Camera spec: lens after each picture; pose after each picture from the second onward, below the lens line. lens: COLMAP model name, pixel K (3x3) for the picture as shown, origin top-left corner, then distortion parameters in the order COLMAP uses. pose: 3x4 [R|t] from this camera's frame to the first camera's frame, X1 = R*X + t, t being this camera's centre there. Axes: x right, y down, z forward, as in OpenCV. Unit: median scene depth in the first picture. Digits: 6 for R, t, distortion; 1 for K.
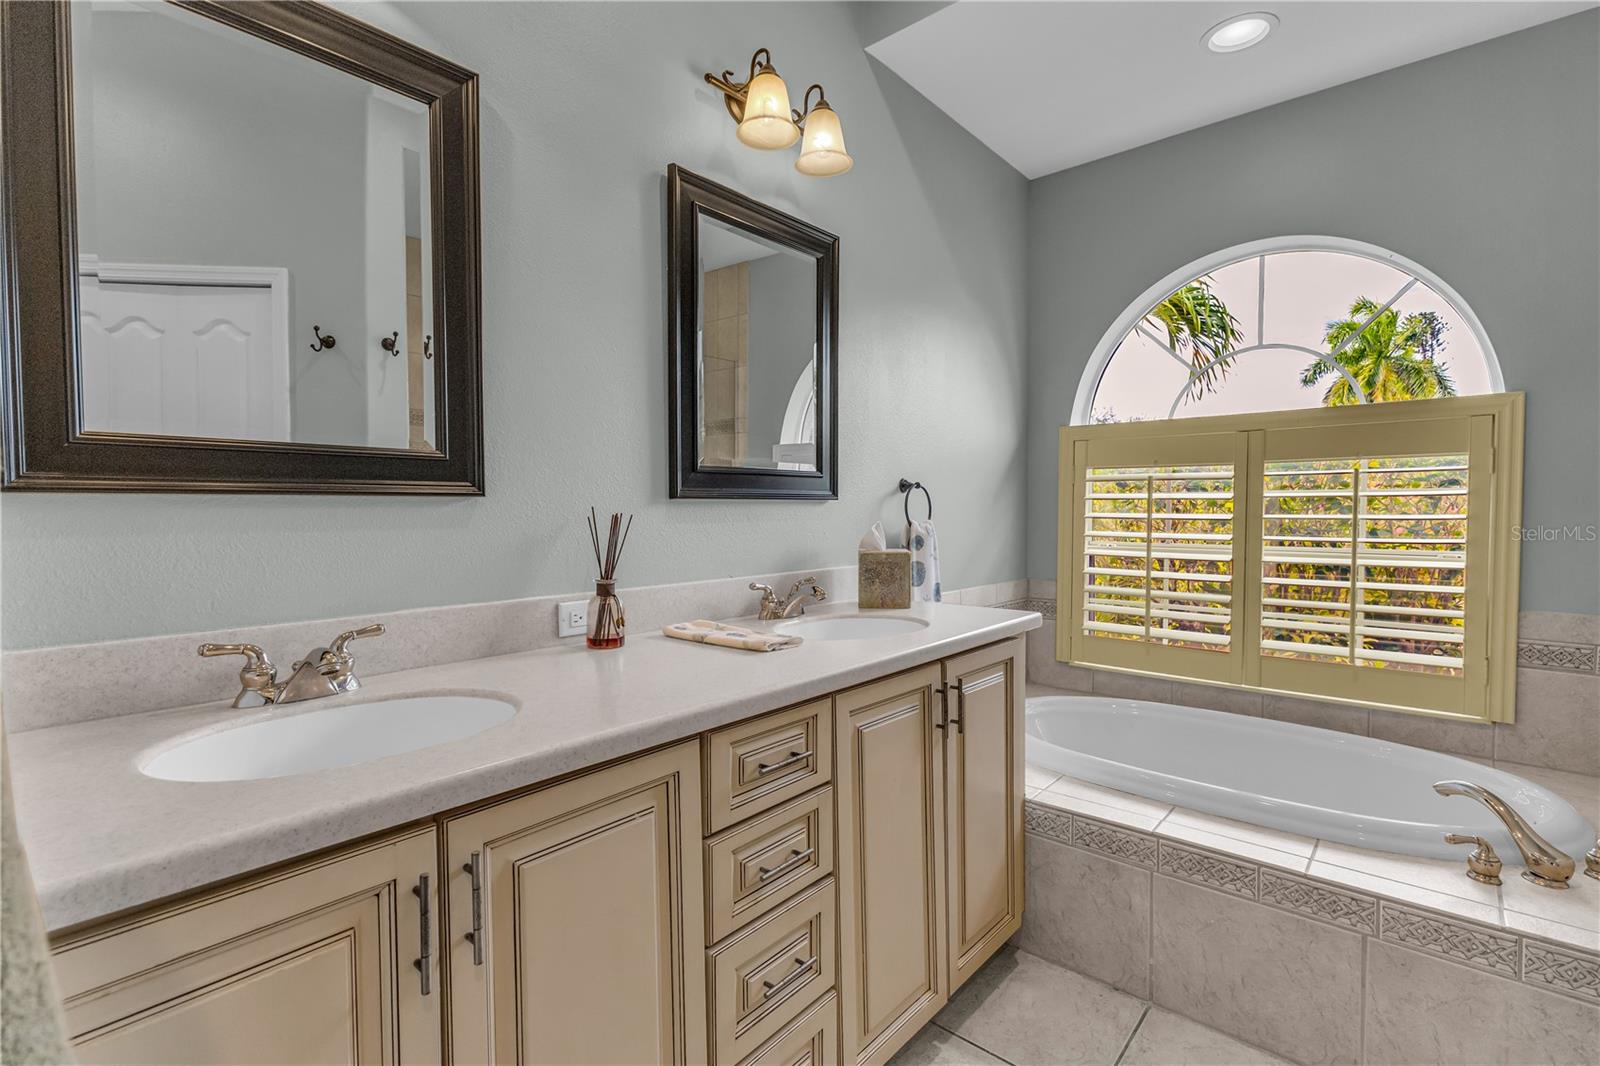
lens RADIAL K [[717.0, 0, 788.8], [0, 717.0, 532.5], [0, 0, 1]] dist [0.001726, 0.000356]
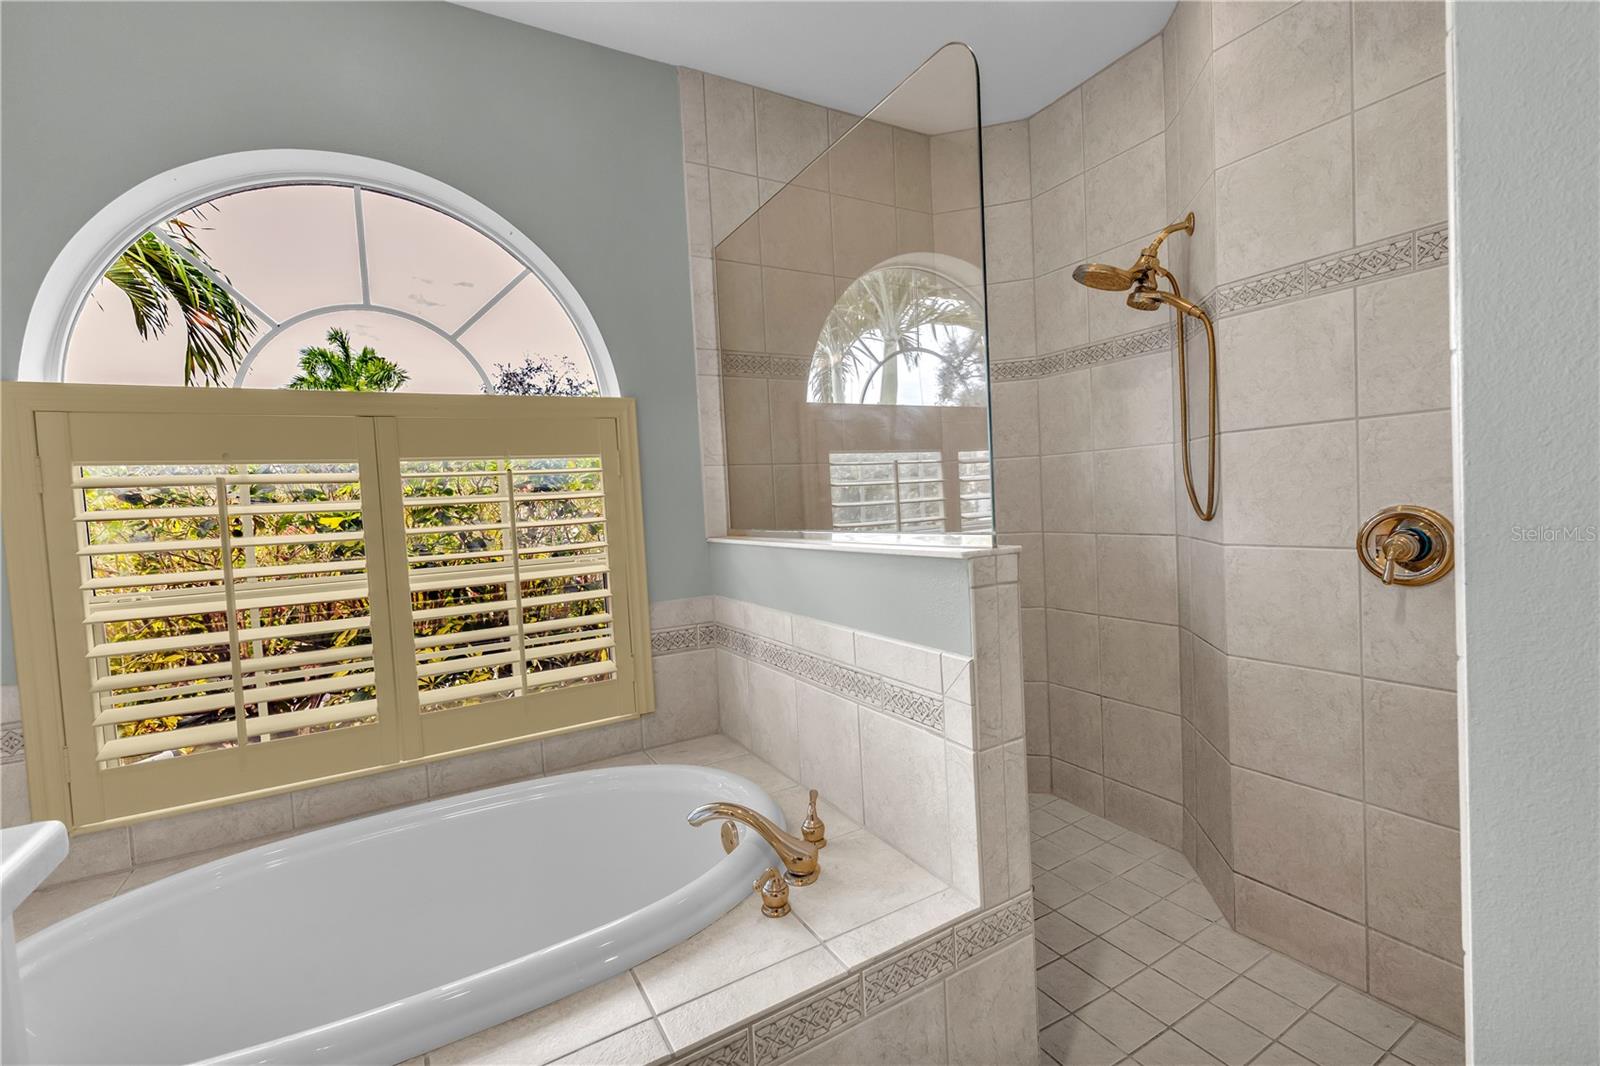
lens RADIAL K [[690.7, 0, 800.0], [0, 690.7, 533.0], [0, 0, 1]] dist [0.012390, 0.000098]
pose [[0.314099, -0.061599, 0.947390, 0.099194], [0.087528, 0.995522, 0.035710, -0.010401], [-0.945347, 0.071707, 0.318084, 0.366874]]
